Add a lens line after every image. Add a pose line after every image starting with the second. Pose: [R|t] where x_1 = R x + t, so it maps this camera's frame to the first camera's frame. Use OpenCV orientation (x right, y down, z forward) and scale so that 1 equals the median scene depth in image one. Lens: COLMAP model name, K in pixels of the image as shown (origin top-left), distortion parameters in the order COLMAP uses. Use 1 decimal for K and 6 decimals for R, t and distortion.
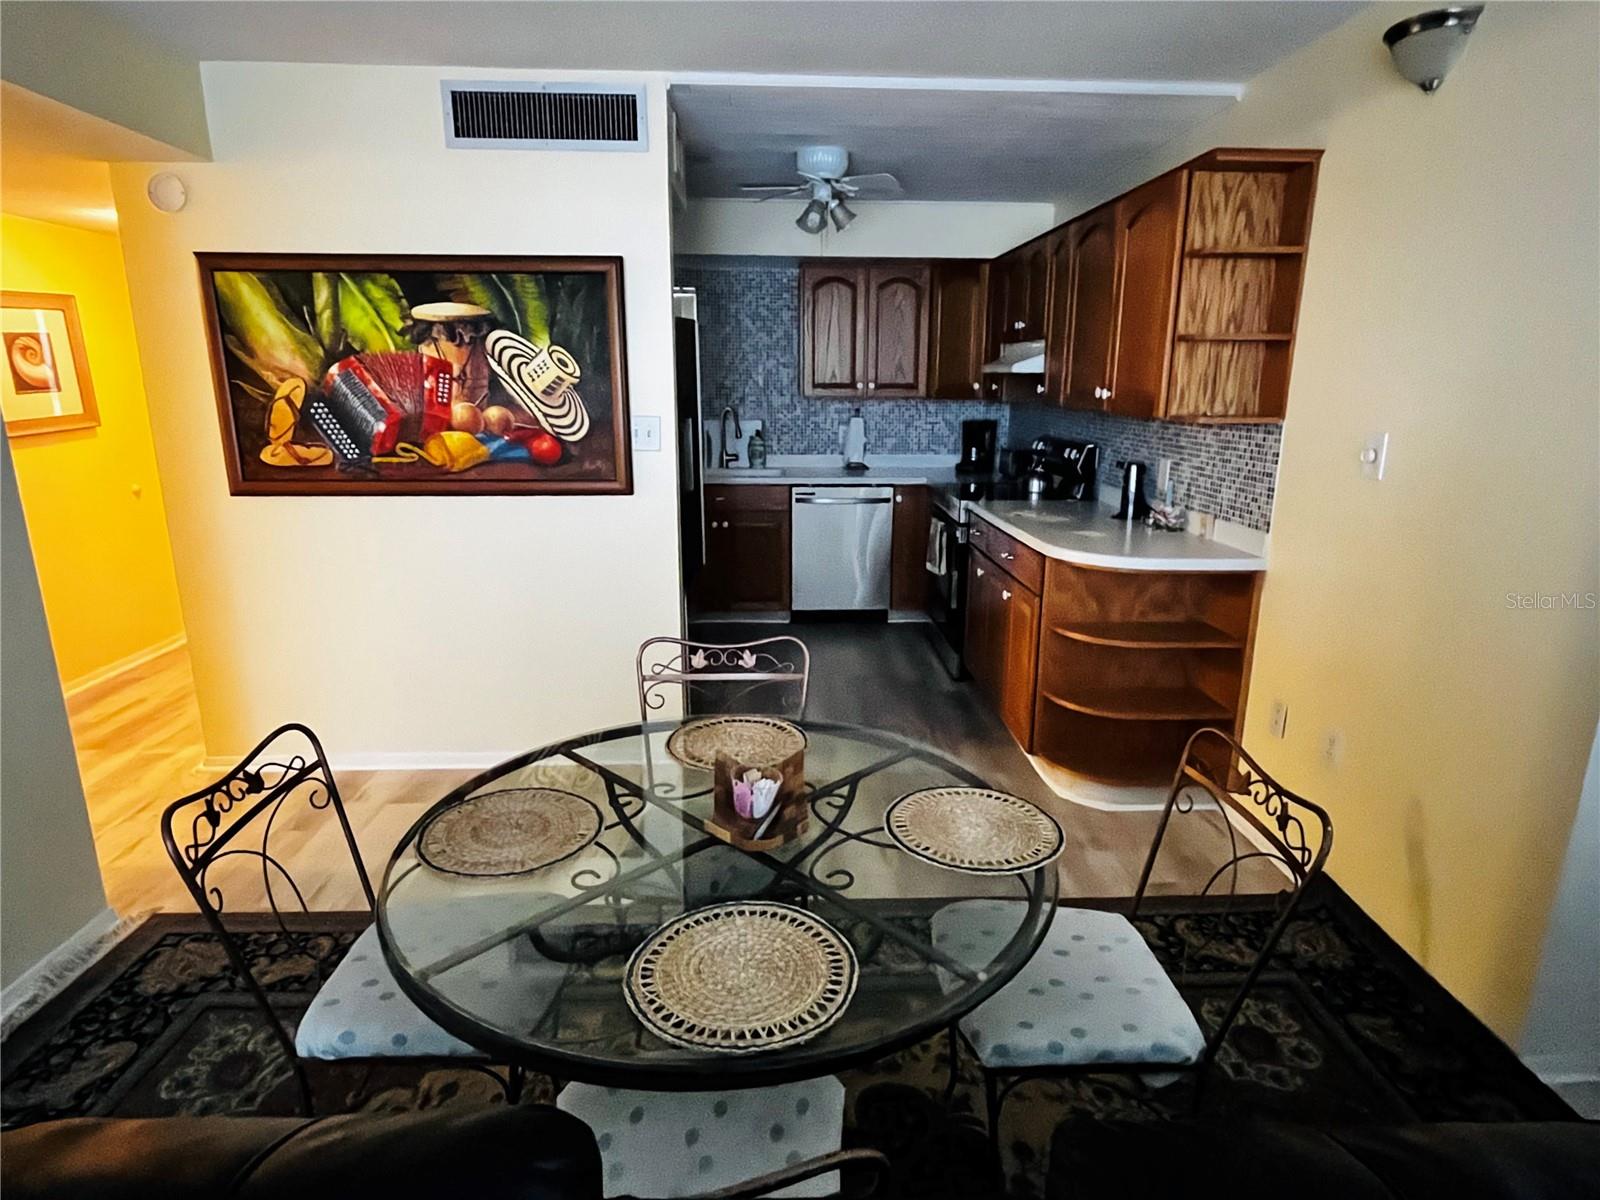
lens RADIAL K [[885.8, 0, 806.3], [0, 885.8, 597.1], [0, 0, 1]] dist [0.002298, 0.000298]
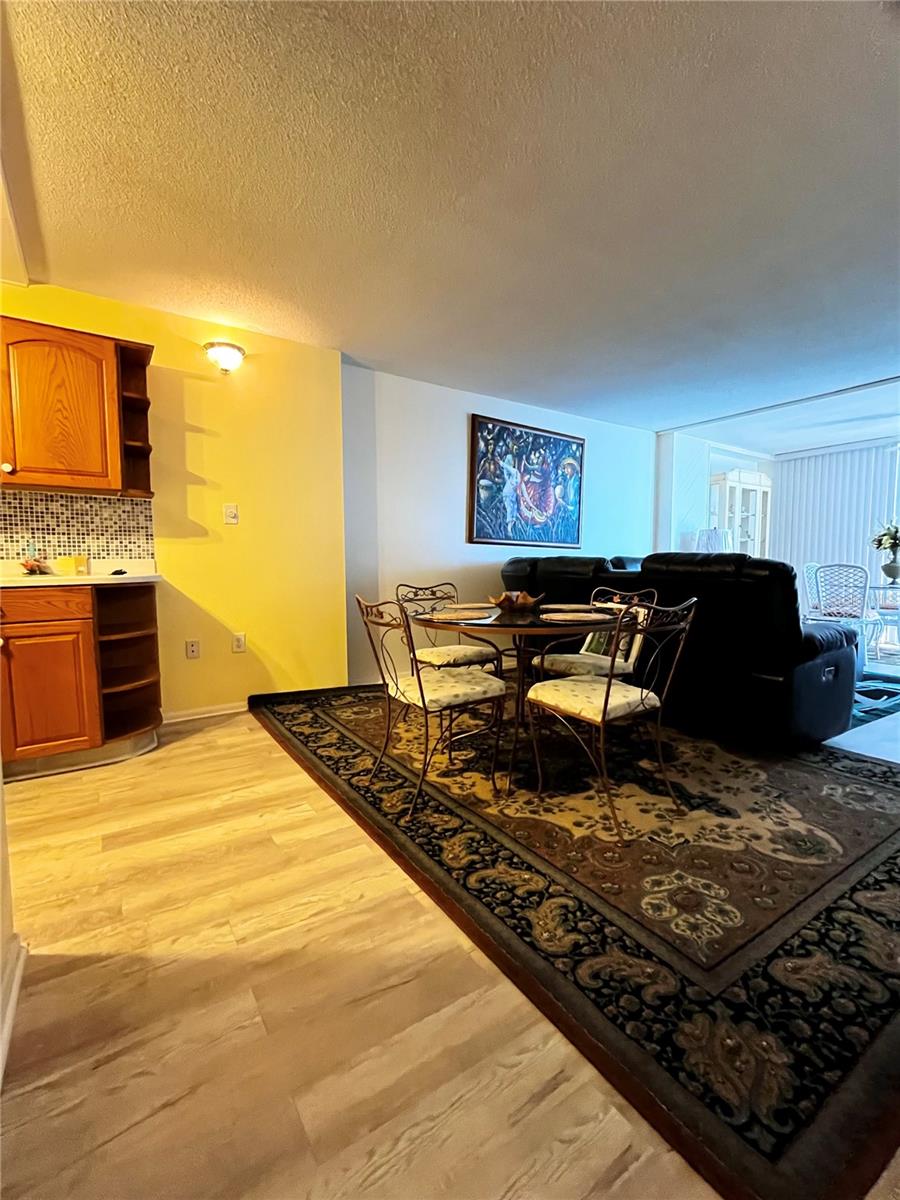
lens RADIAL K [[528.4, 0, 451.2], [0, 528.4, 602.8], [0, 0, 1]] dist [-0.002856, -0.000319]
pose [[-0.518662, -0.063439, 0.852623, -0.727034], [0.204592, 0.959062, 0.195814, -0.071388], [-0.830140, 0.276001, -0.484449, 1.021432]]
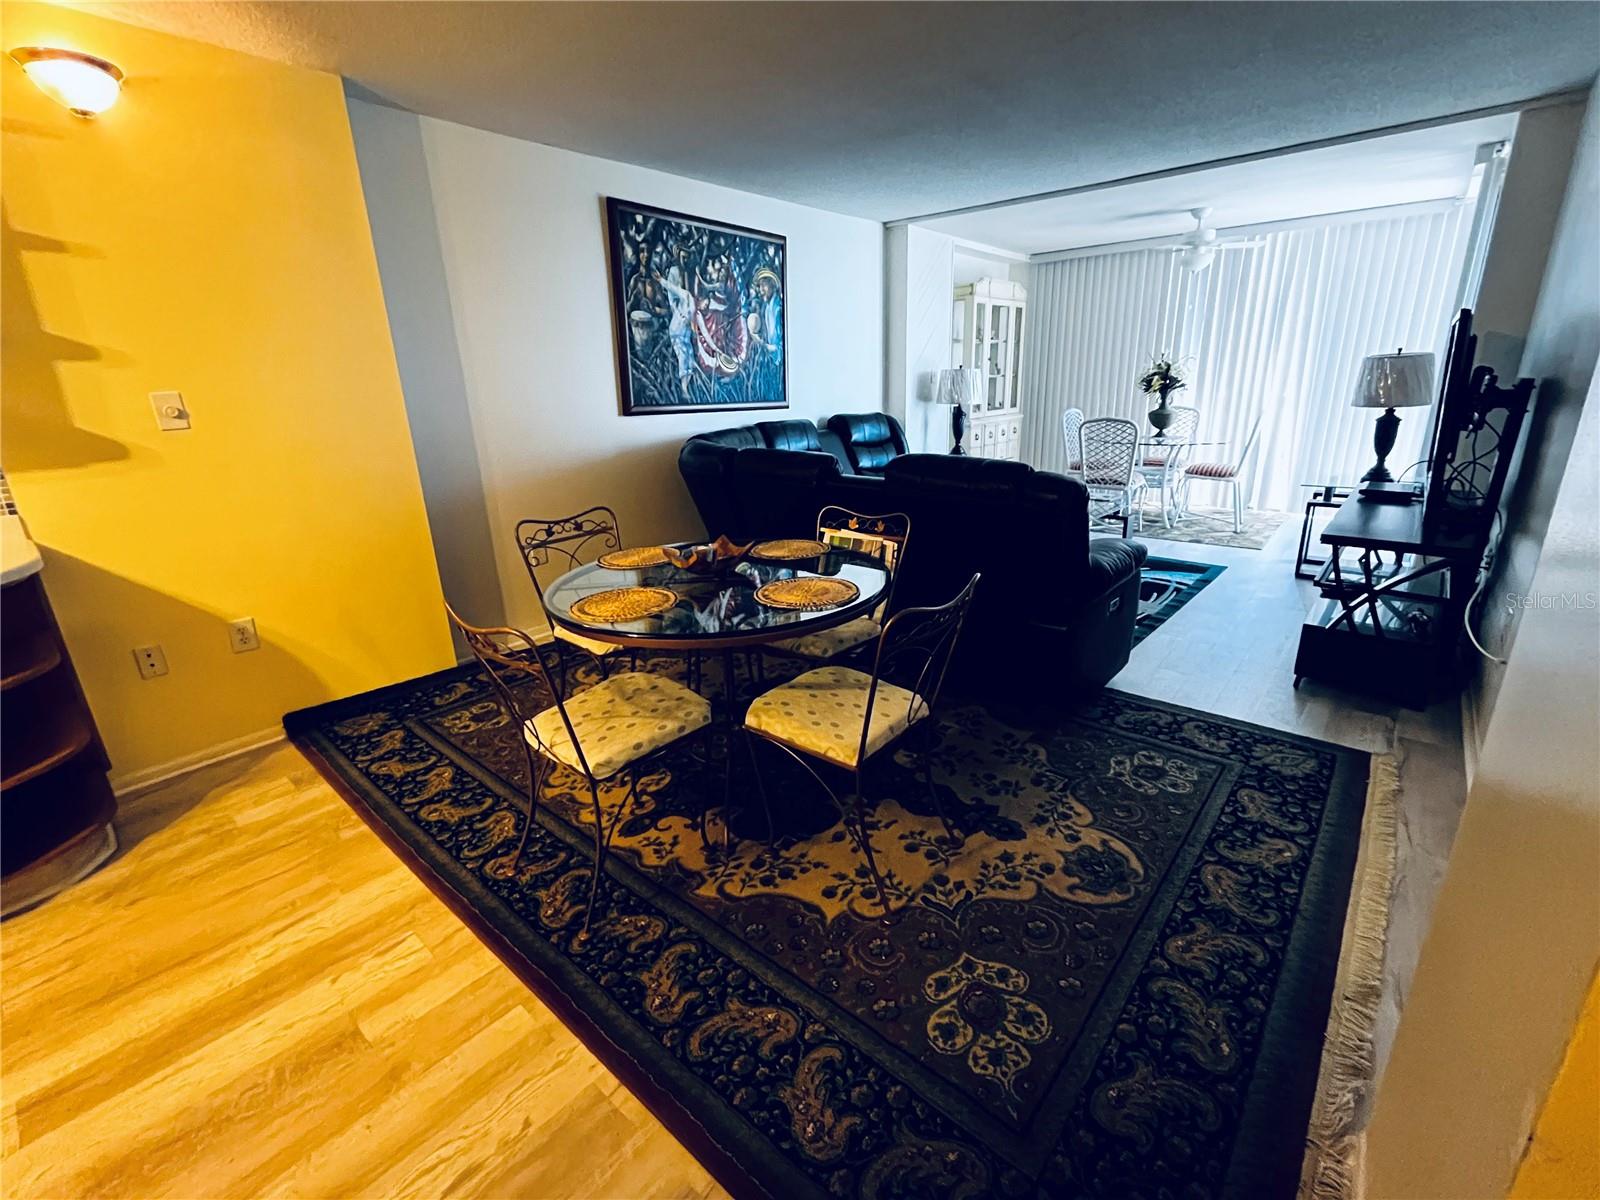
lens RADIAL K [[704.5, 0, 801.2], [0, 704.5, 598.9], [0, 0, 1]] dist [-0.002856, -0.000319]
pose [[-0.729868, -0.184346, 0.658262, -0.612918], [0.192064, 0.868861, 0.456281, -0.172714], [-0.656052, 0.459453, -0.598748, 0.919416]]
